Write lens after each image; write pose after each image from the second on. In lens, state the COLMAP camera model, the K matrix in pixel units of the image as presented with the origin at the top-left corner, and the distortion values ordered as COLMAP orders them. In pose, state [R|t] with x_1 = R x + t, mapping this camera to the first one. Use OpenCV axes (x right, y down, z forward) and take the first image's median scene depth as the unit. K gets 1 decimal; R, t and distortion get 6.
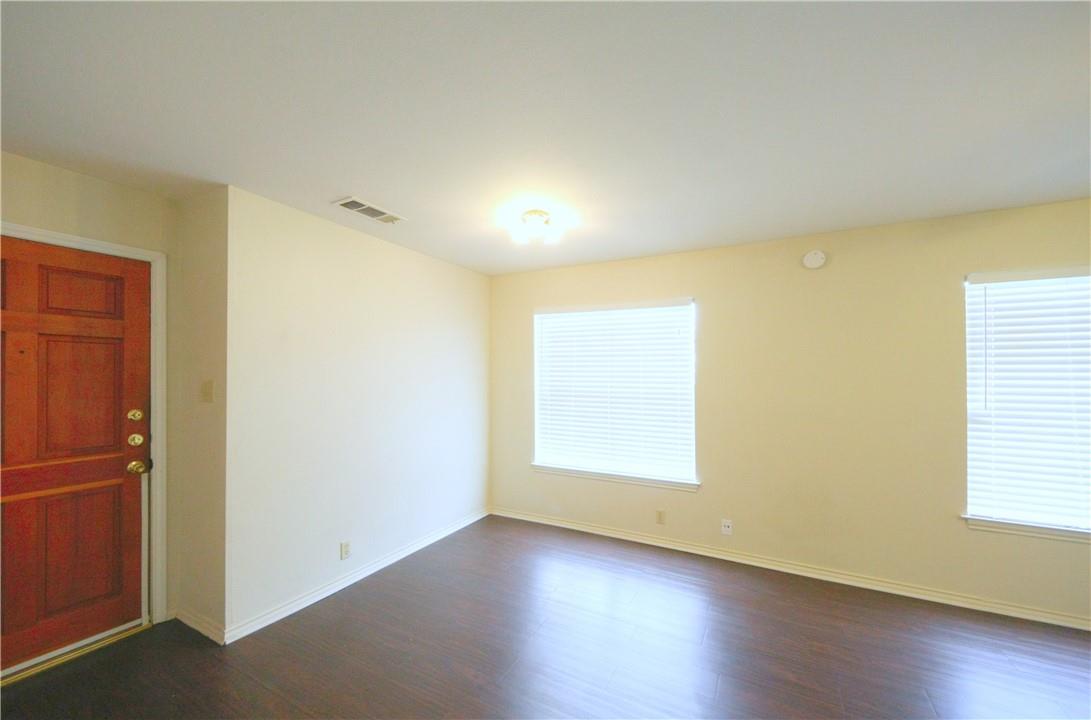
lens RADIAL K [[425.8, 0, 542.4], [0, 425.8, 373.1], [0, 0, 1]] dist [0.000808, -0.000003]
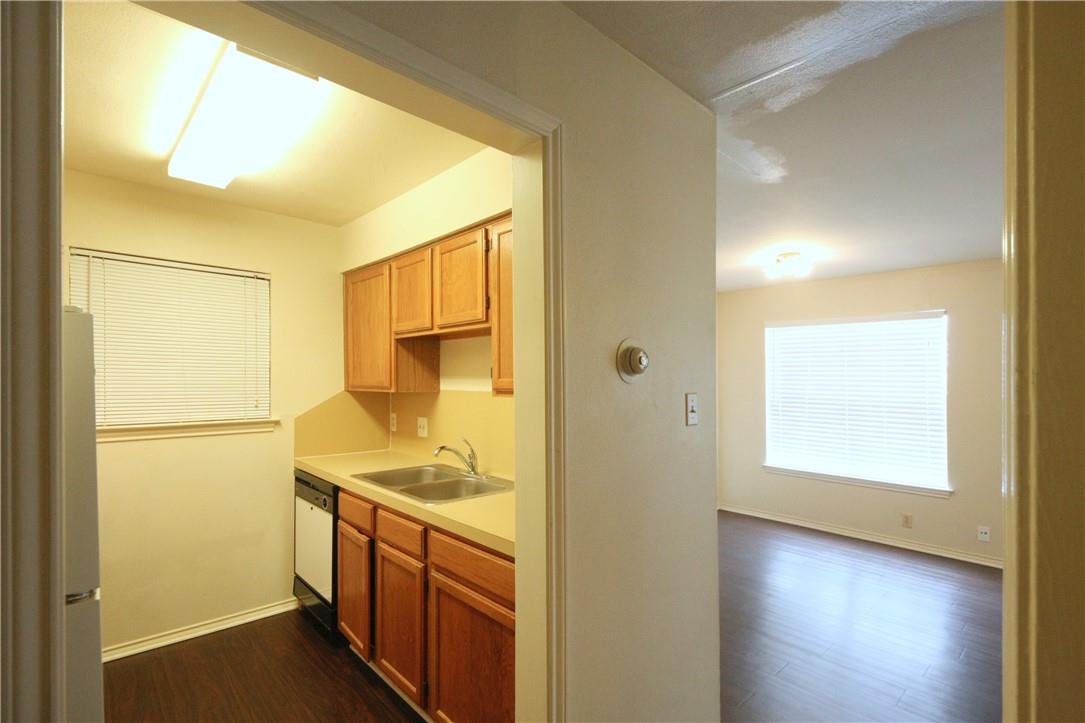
lens RADIAL K [[500.8, 0, 528.5], [0, 500.8, 379.9], [0, 0, 1]] dist [0.000163, -0.000819]
pose [[0.938067, 0.000308, -0.346455, -0.173826], [0.004171, 0.999917, 0.012181, -0.027847], [0.346430, -0.012872, 0.937988, -0.492381]]
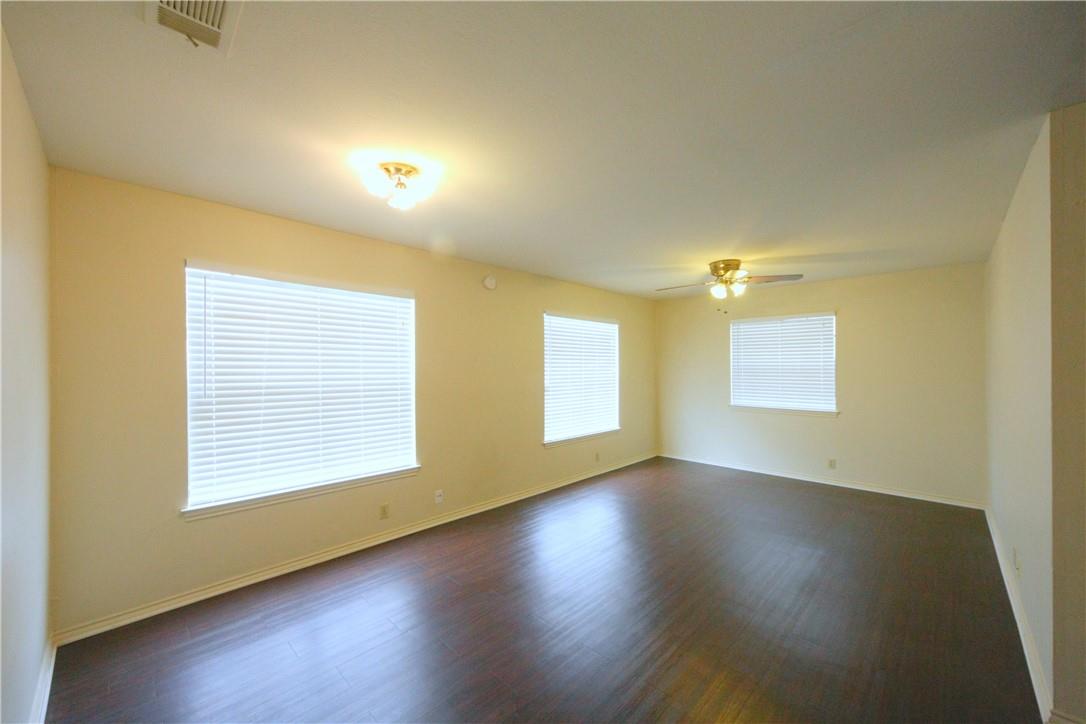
lens RADIAL K [[412.4, 0, 543.0], [0, 412.4, 362.0], [0, 0, 1]] dist [-0.000793, -0.000054]
pose [[0.265338, 0.001976, 0.964153, -0.554767], [-0.011122, 0.999938, 0.001012, -0.008508], [-0.964091, -0.010992, 0.265344, 0.419567]]
